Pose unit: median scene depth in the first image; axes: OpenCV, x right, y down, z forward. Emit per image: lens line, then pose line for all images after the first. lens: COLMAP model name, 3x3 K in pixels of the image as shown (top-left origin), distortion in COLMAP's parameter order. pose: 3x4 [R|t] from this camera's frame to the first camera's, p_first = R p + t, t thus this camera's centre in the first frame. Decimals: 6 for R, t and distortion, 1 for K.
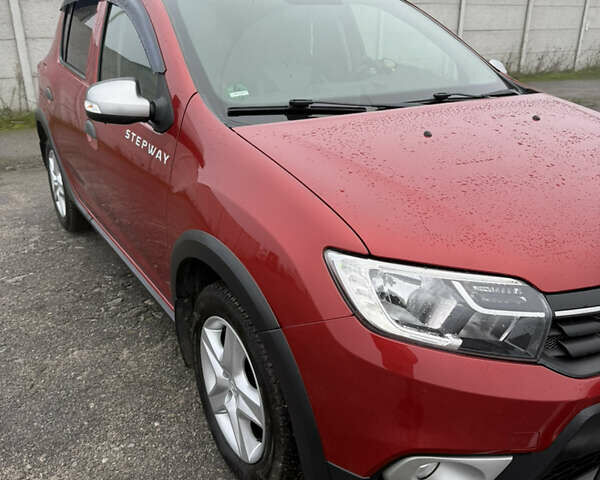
lens RADIAL K [[590.1, 0, 298.5], [0, 590.1, 256.4], [0, 0, 1]] dist [-0.016103, -0.007415]
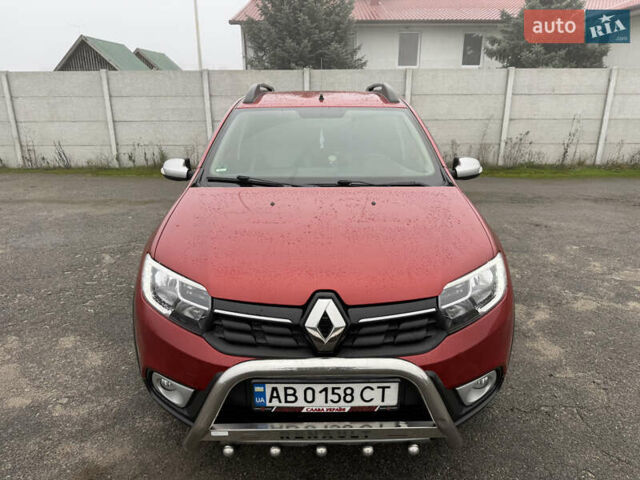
lens RADIAL K [[467.9, 0, 321.9], [0, 467.9, 237.4], [0, 0, 1]] dist [0.037827, -0.053217]
pose [[0.849292, 0.160640, -0.502889, 0.912426], [-0.210036, 0.976761, -0.042704, -0.079985], [0.484343, 0.141892, 0.863295, -0.045457]]
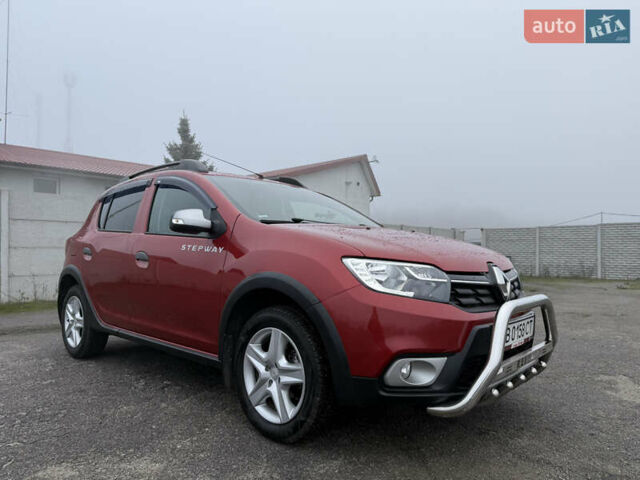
lens RADIAL K [[467.9, 0, 321.9], [0, 467.9, 237.4], [0, 0, 1]] dist [0.037827, -0.053217]
pose [[0.963199, 0.011304, 0.268550, -0.314957], [0.104877, 0.904115, -0.414217, 0.405467], [-0.247483, 0.427139, 0.869658, -0.285173]]
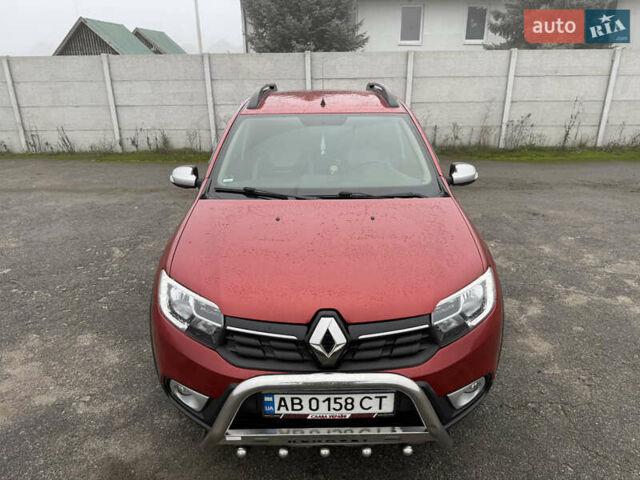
lens RADIAL K [[467.9, 0, 321.9], [0, 467.9, 237.4], [0, 0, 1]] dist [0.037827, -0.053217]
pose [[0.847922, 0.183540, -0.497334, 0.933619], [-0.205159, 0.978662, 0.011391, -0.178563], [0.488813, 0.092373, 0.867484, -0.126479]]
